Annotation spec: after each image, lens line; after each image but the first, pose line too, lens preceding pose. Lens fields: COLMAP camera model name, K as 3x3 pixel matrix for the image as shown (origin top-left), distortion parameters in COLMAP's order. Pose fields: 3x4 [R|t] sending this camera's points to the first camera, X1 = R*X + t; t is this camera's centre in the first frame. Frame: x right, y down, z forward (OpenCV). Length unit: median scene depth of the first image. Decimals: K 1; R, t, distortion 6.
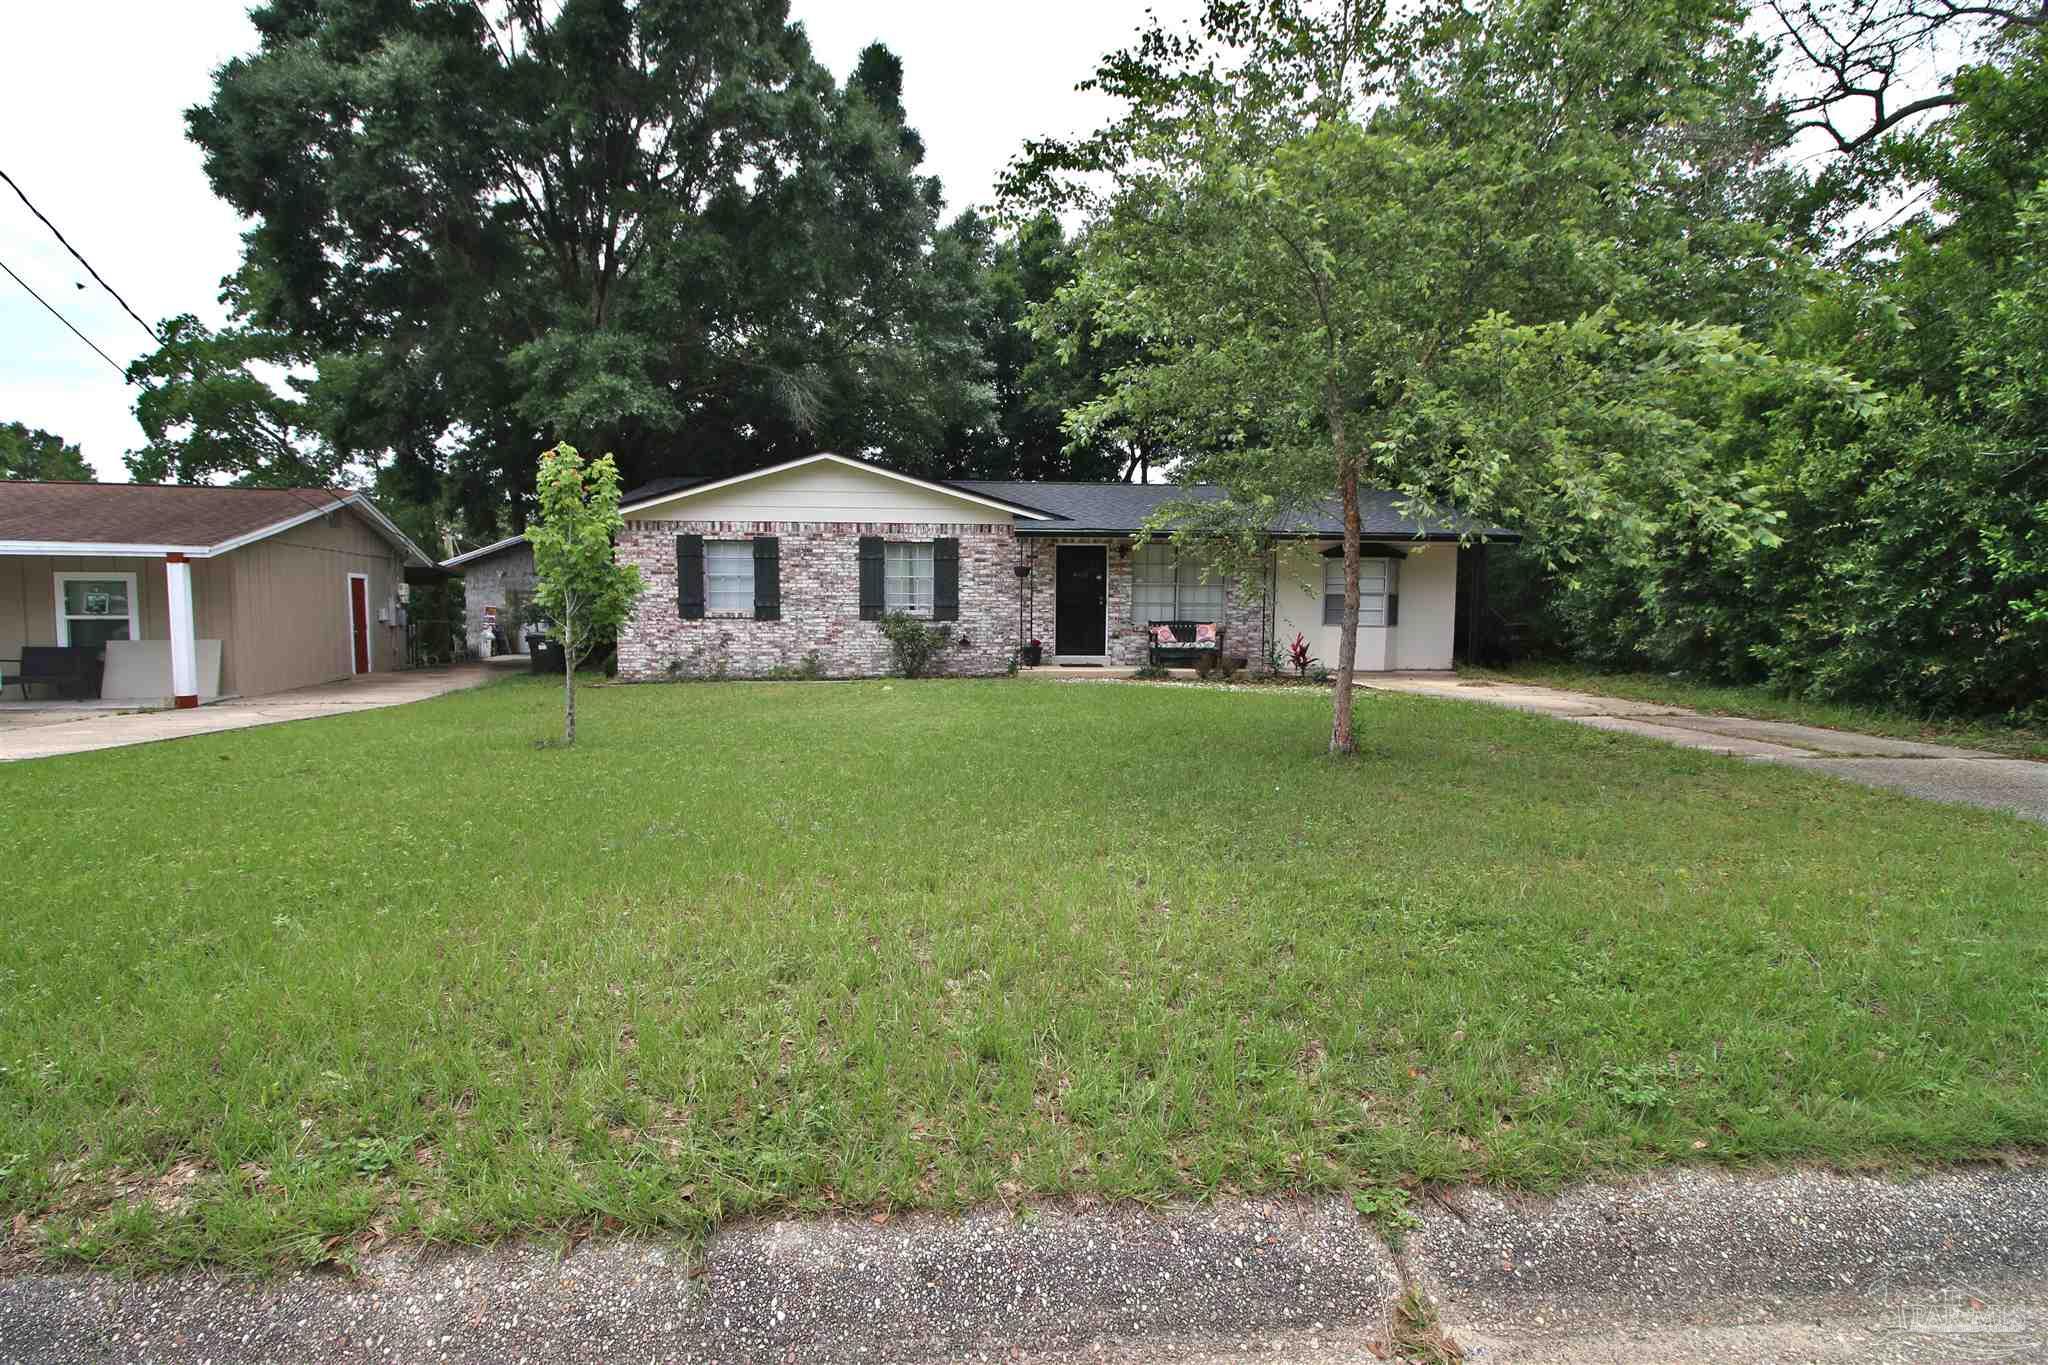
lens RADIAL K [[938.6, 0, 1022.7], [0, 938.6, 688.9], [0, 0, 1]] dist [-0.010050, -0.000876]
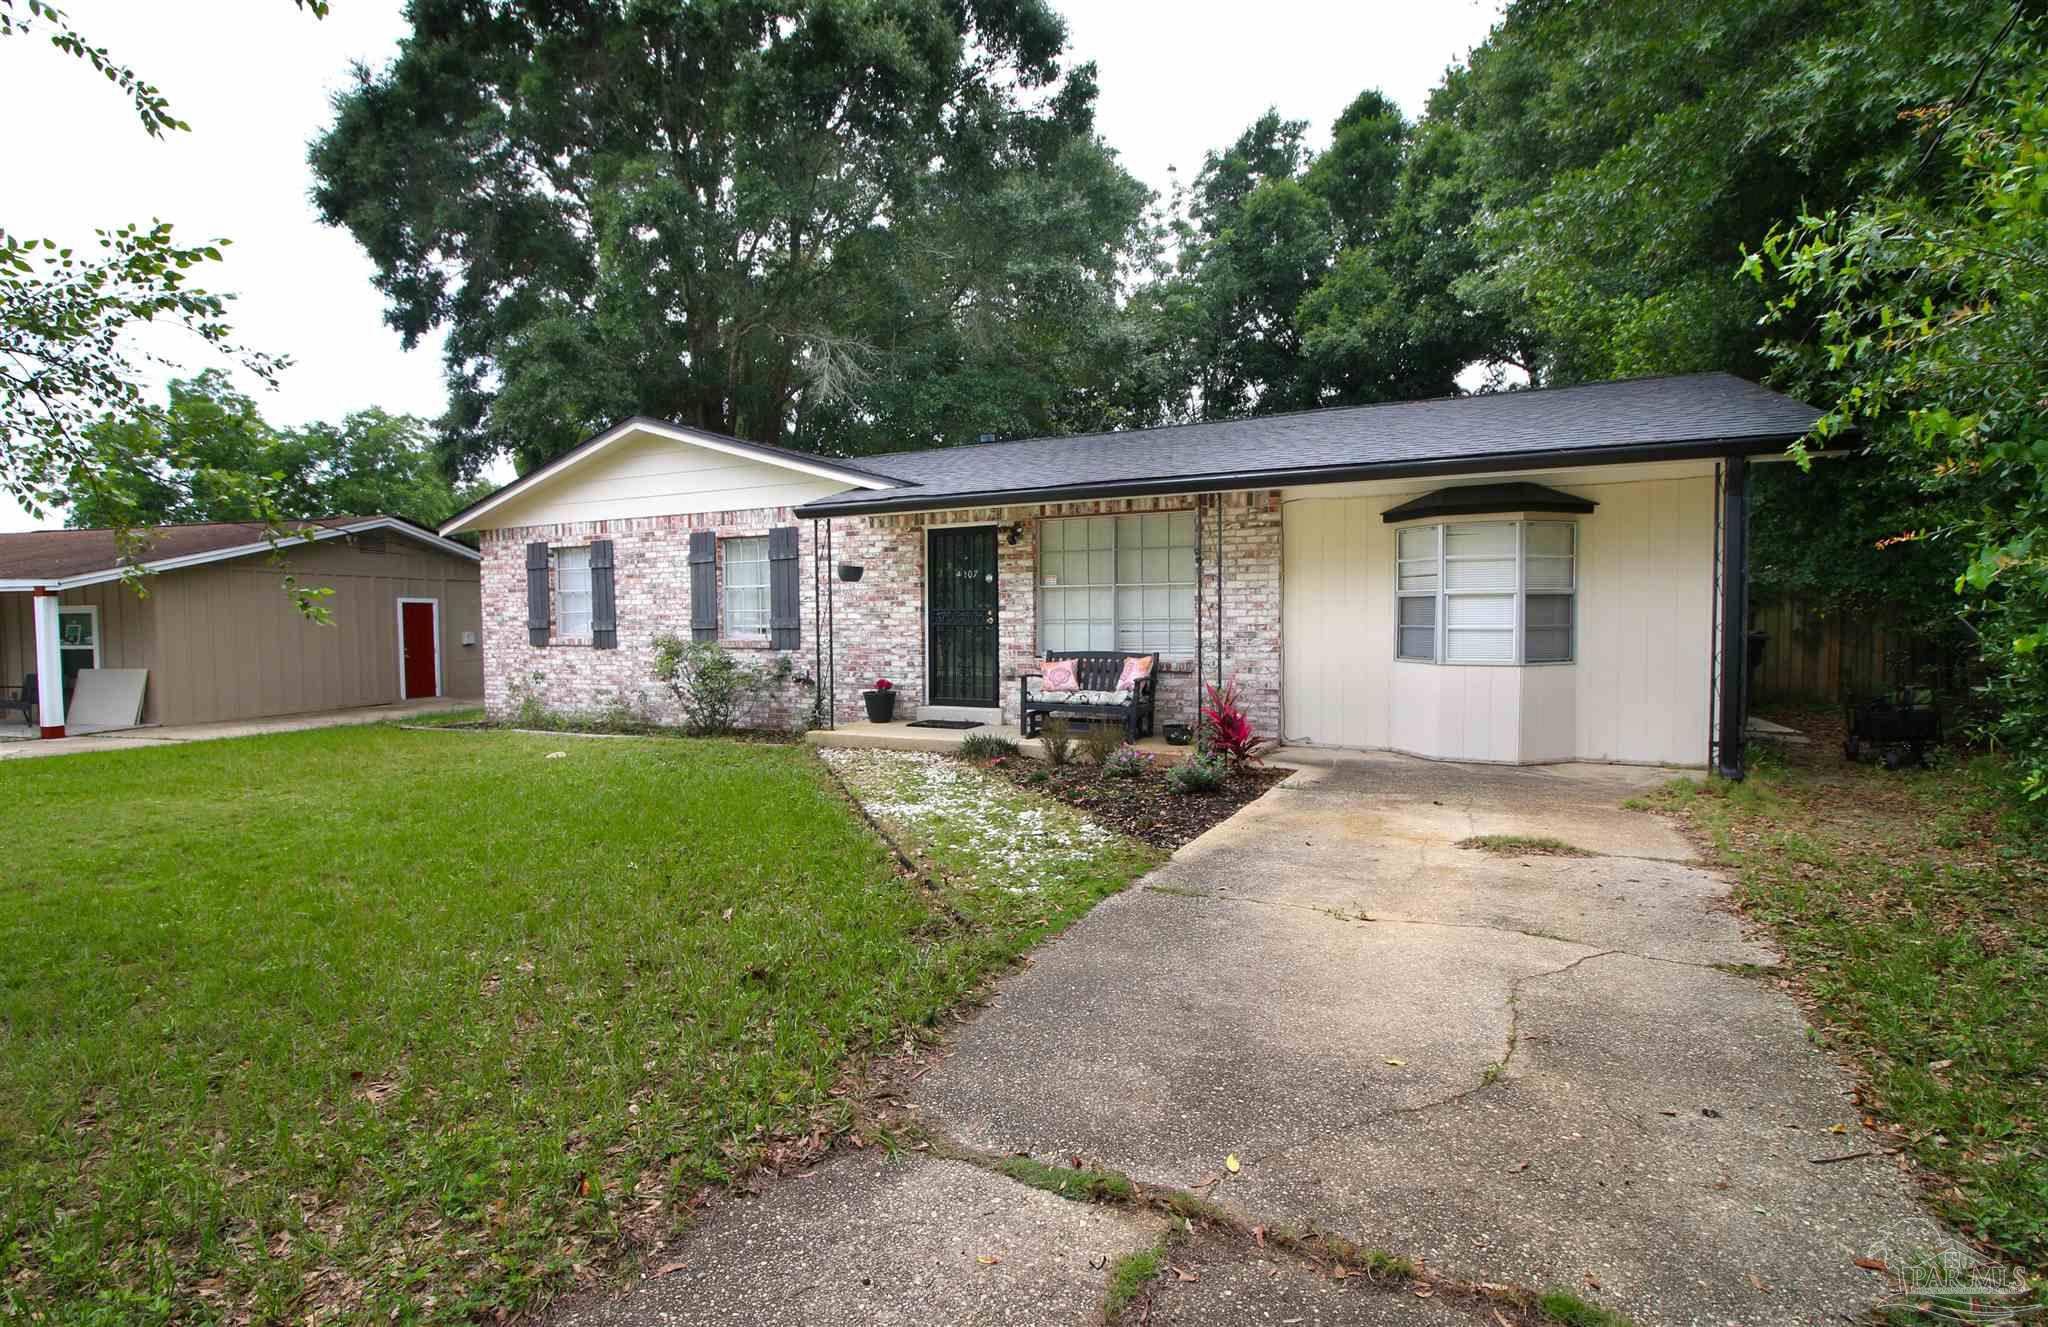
lens RADIAL K [[991.1, 0, 1025.3], [0, 991.1, 659.7], [0, 0, 1]] dist [-0.000712, 0.000007]
pose [[0.849406, 0.009344, -0.527658, 0.445193], [-0.030144, 0.999070, -0.030832, -0.049391], [0.526879, 0.042095, 0.848897, 0.493812]]
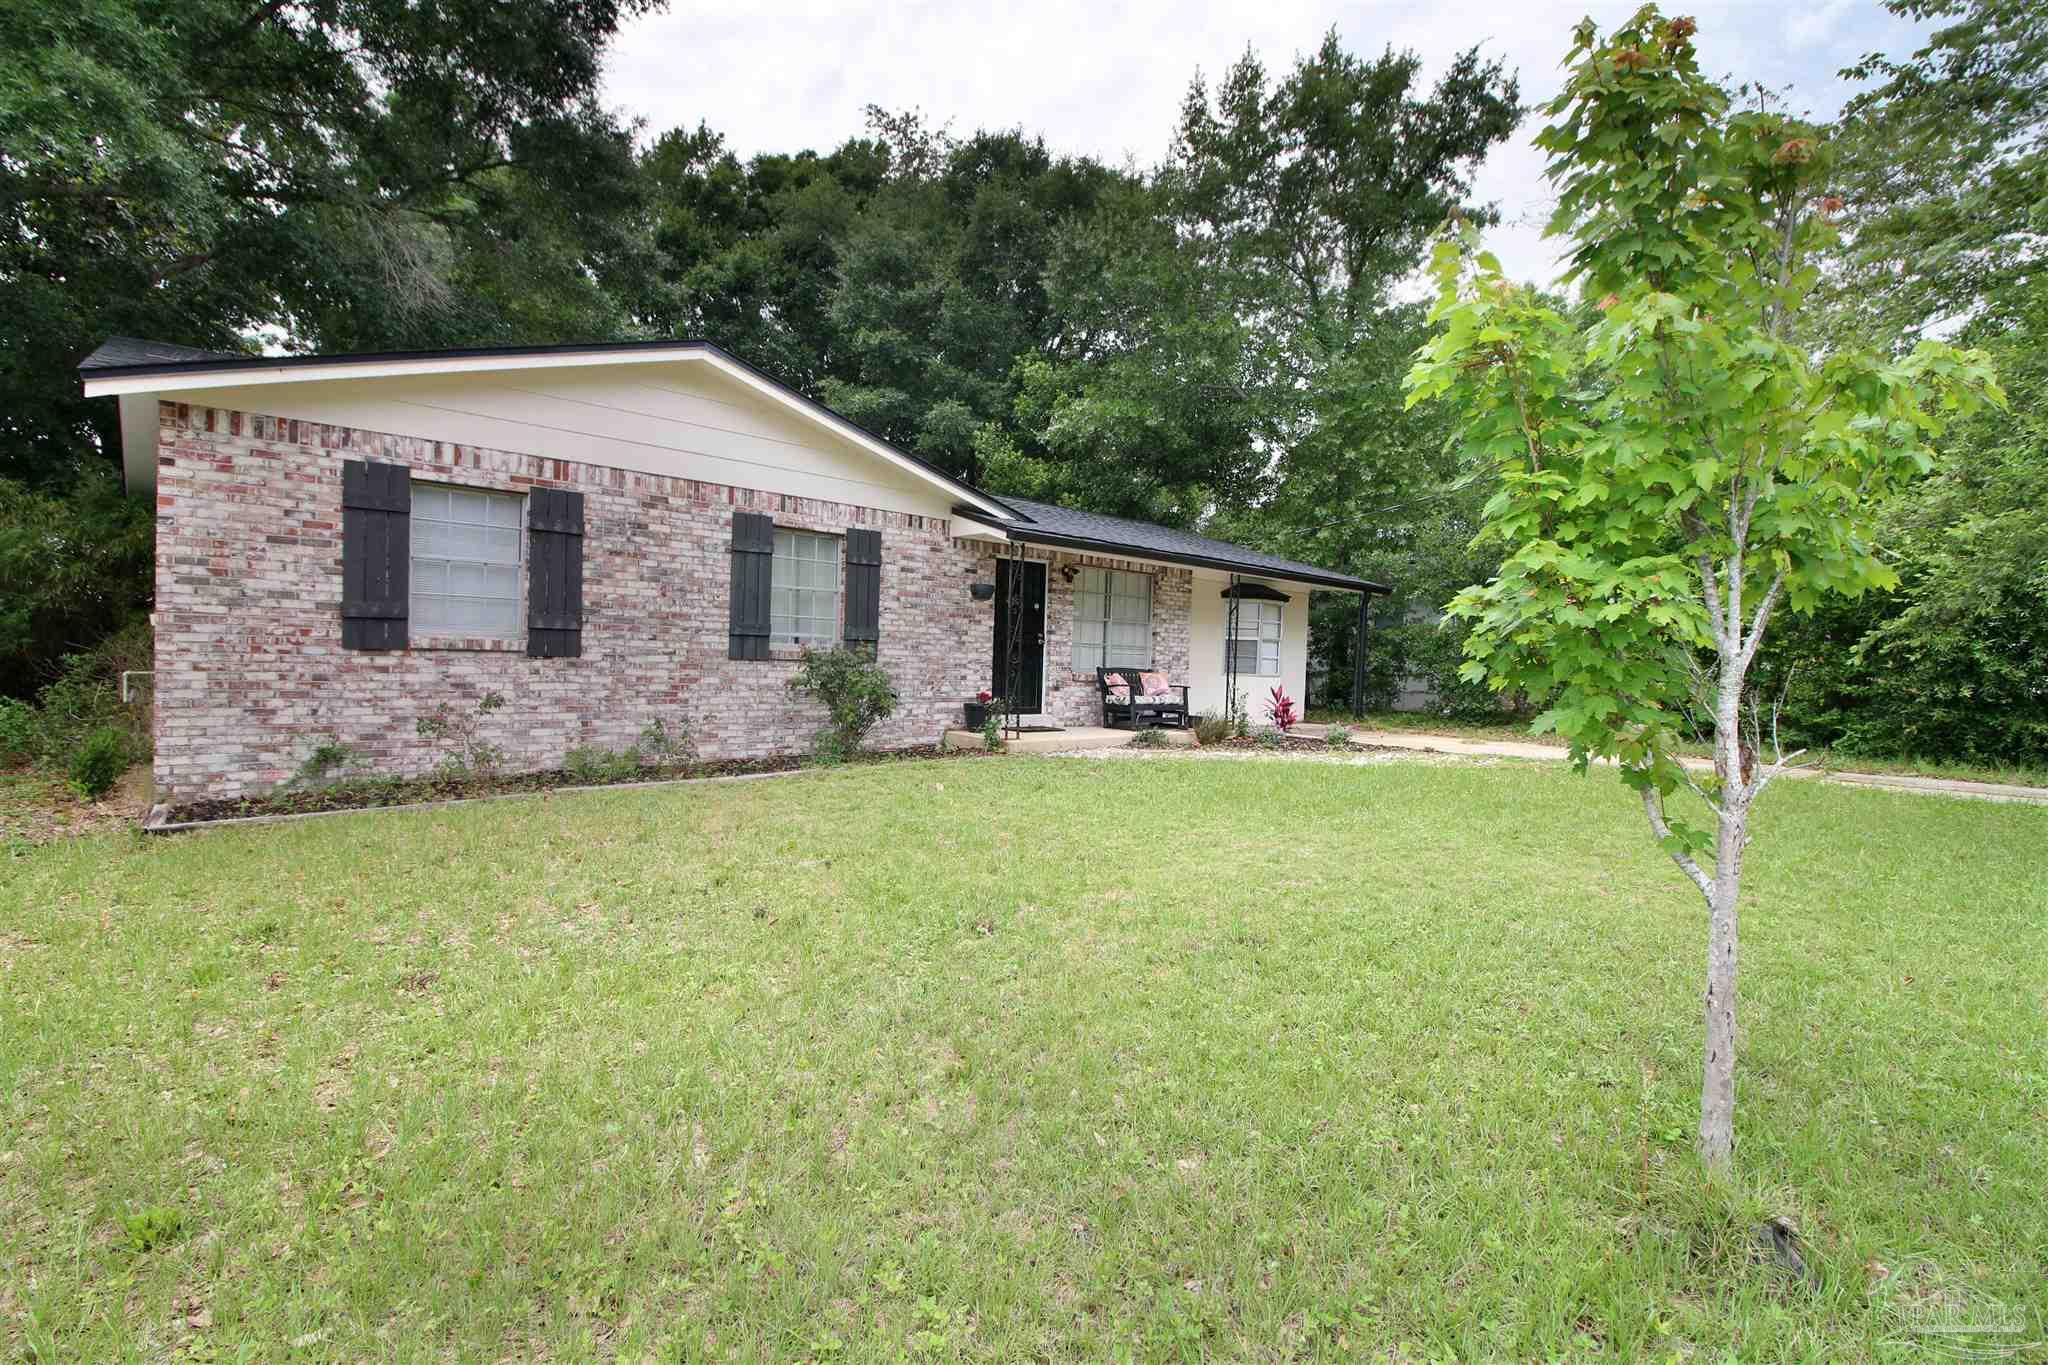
lens RADIAL K [[938.6, 0, 1021.8], [0, 938.6, 676.9], [0, 0, 1]] dist [-0.010050, -0.000876]
pose [[0.785876, 0.007008, 0.618344, -0.383023], [0.020024, 0.999123, -0.036773, -0.039388], [-0.618060, 0.041280, 0.785047, 0.458279]]
